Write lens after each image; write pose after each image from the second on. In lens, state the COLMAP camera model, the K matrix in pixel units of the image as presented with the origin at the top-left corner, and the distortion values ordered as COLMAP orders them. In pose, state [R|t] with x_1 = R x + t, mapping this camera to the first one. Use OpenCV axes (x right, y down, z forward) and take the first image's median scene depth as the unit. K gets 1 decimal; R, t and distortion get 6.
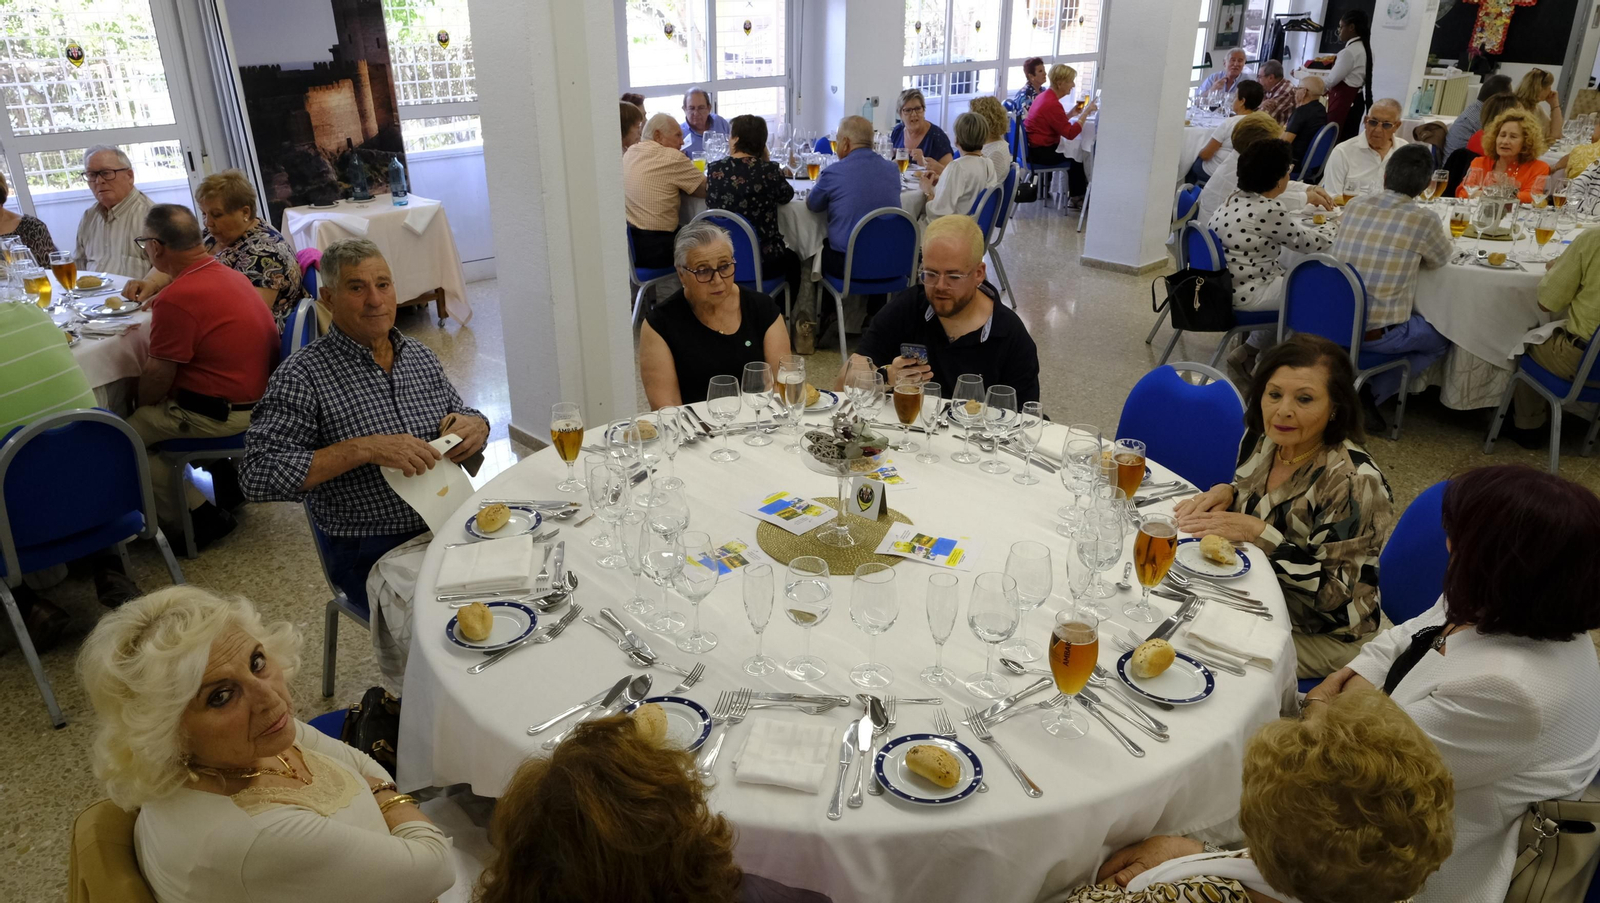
lens RADIAL K [[1084.7, 0, 805.3], [0, 1084.7, 457.3], [0, 0, 1]] dist [-0.036906, 0.019127]
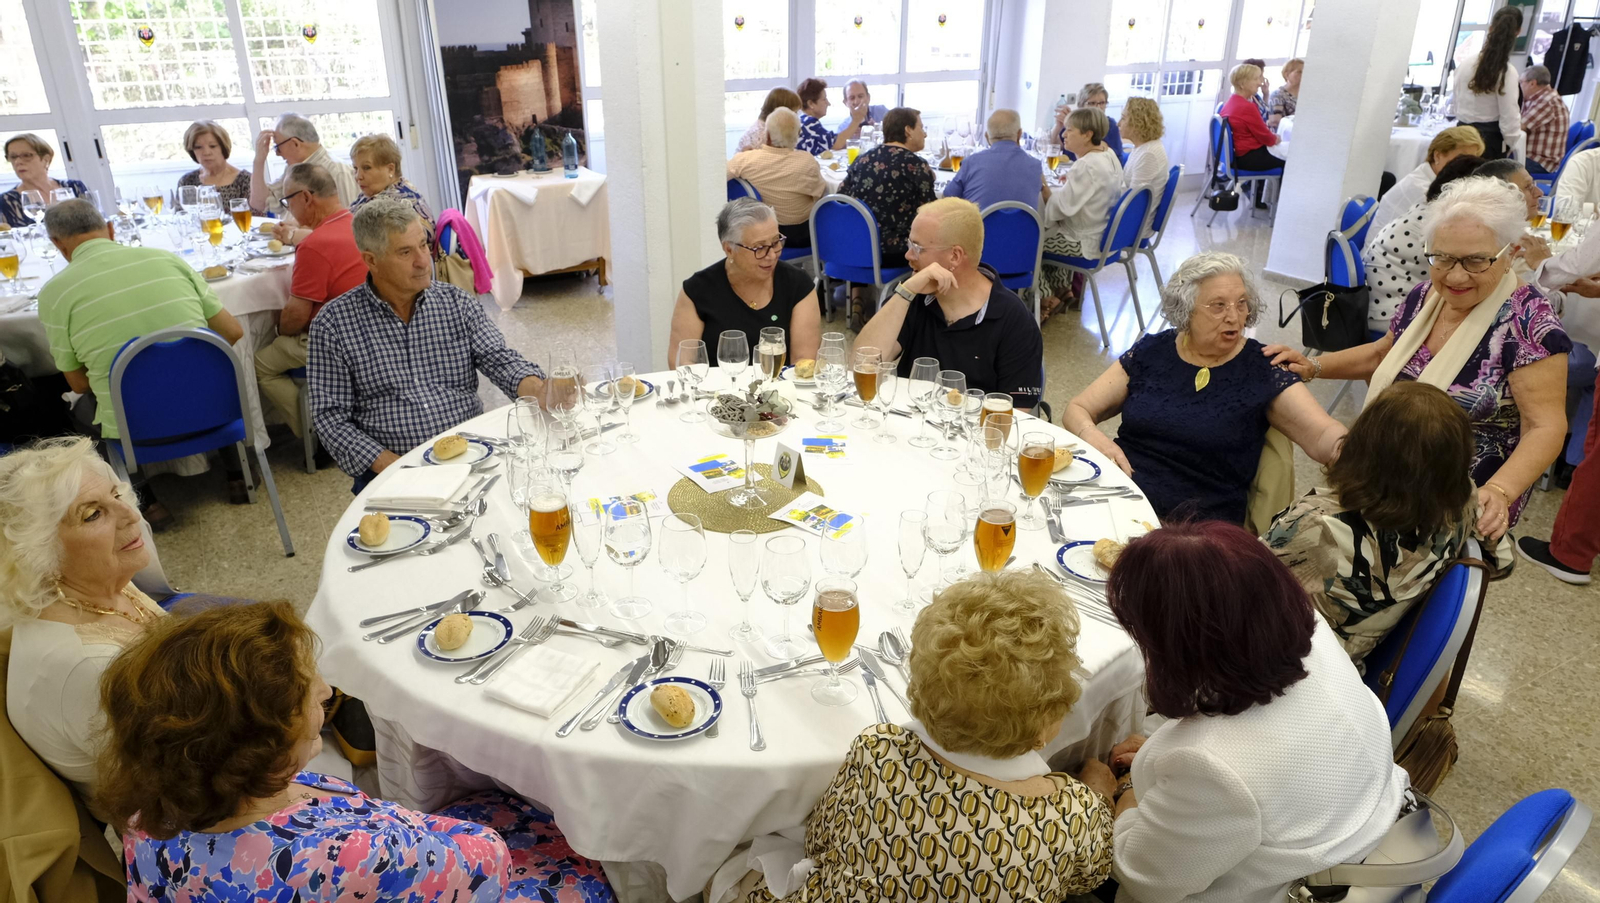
lens RADIAL K [[1084.7, 0, 805.3], [0, 1084.7, 457.3], [0, 0, 1]] dist [-0.036906, 0.019127]
pose [[0.969364, 0.102112, -0.223399, 0.122902], [-0.101741, 0.994723, 0.013204, 0.005681], [0.223568, 0.009929, 0.974638, 0.002909]]
